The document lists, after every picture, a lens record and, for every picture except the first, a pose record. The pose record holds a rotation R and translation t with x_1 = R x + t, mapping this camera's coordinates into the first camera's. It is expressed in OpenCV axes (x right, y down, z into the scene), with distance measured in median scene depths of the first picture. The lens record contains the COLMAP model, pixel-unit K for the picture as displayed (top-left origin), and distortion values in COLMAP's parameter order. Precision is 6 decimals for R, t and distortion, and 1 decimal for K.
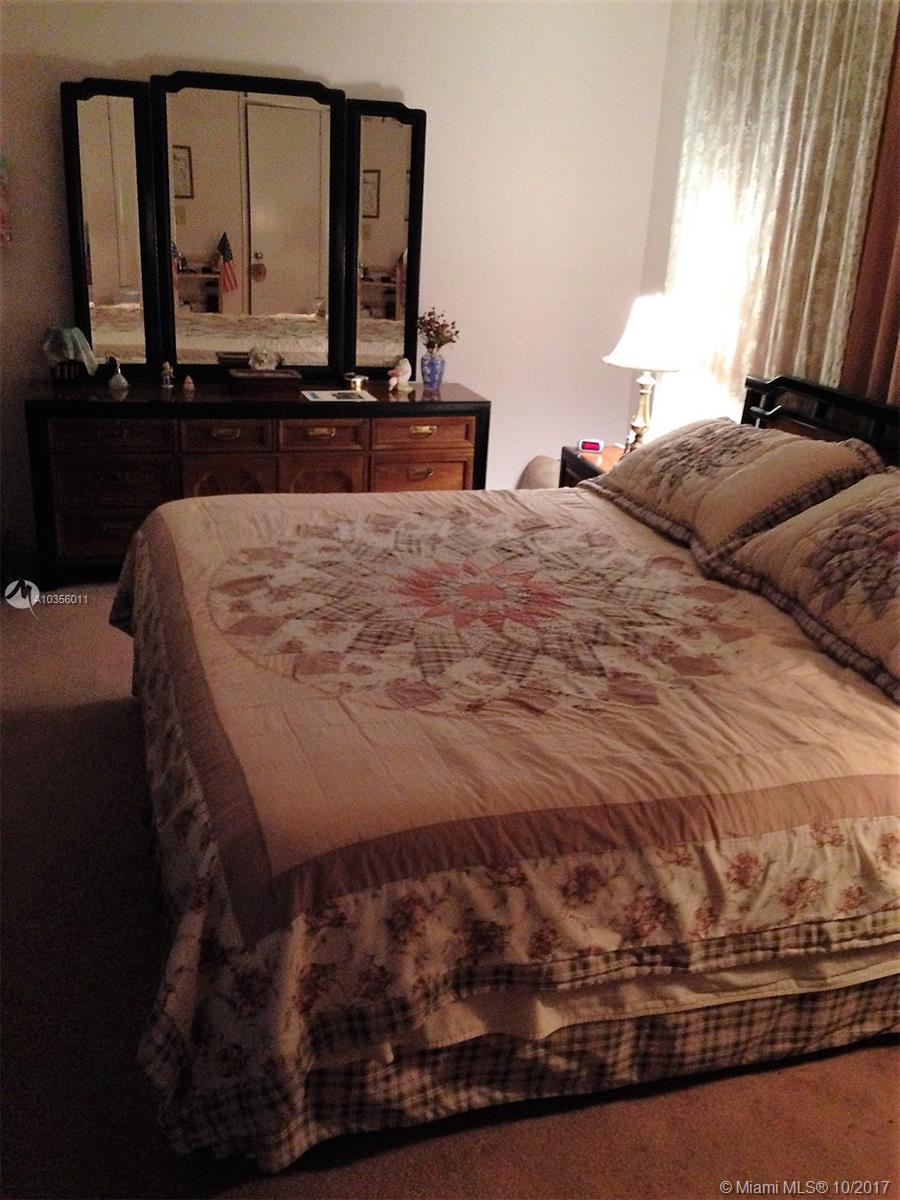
lens RADIAL K [[1145.6, 0, 428.9], [0, 1145.6, 599.9], [0, 0, 1]] dist [0.109786, -0.159368]
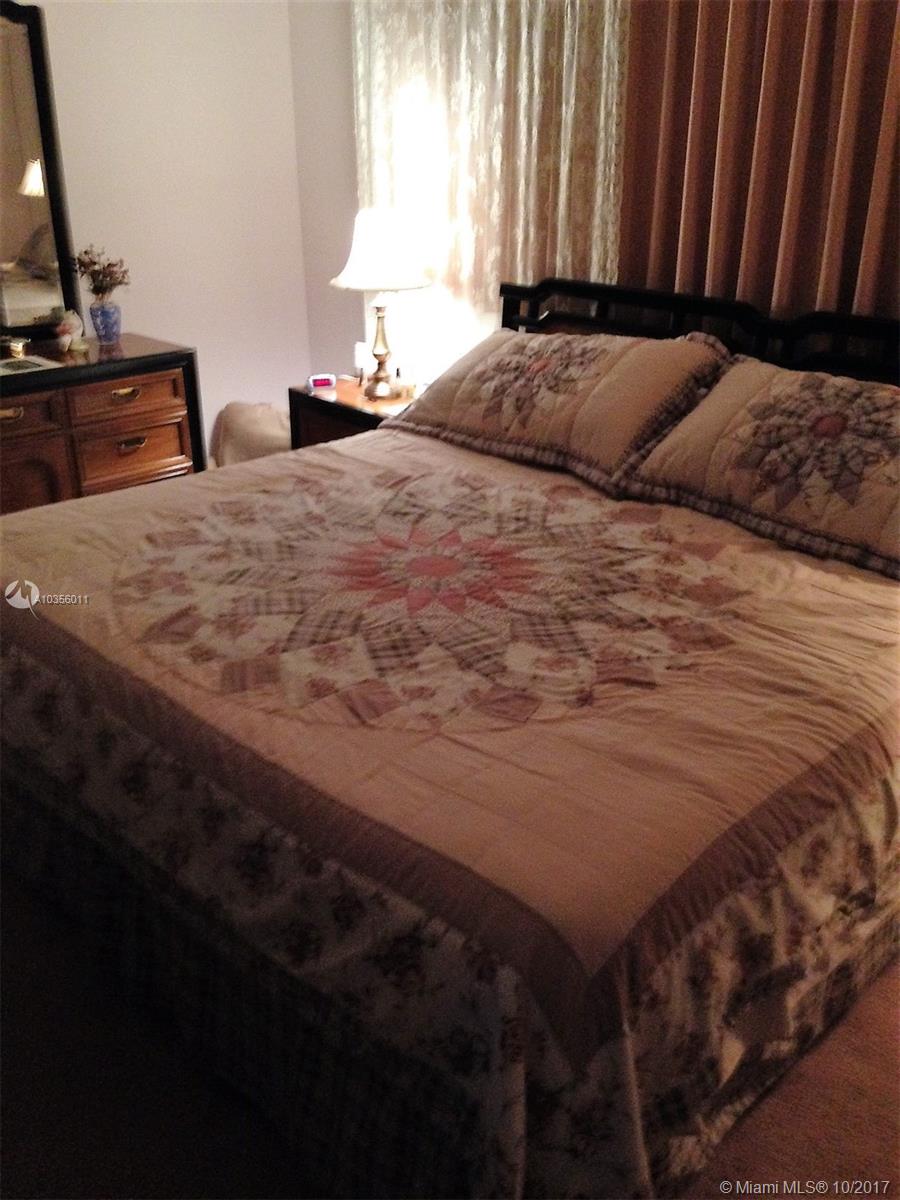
lens RADIAL K [[1145.6, 0, 428.9], [0, 1145.6, 599.9], [0, 0, 1]] dist [0.109786, -0.159368]
pose [[0.872470, -0.234952, 0.428479, -0.304371], [0.206403, 0.971957, 0.112685, -0.073627], [-0.442939, -0.009875, 0.896498, 0.208178]]
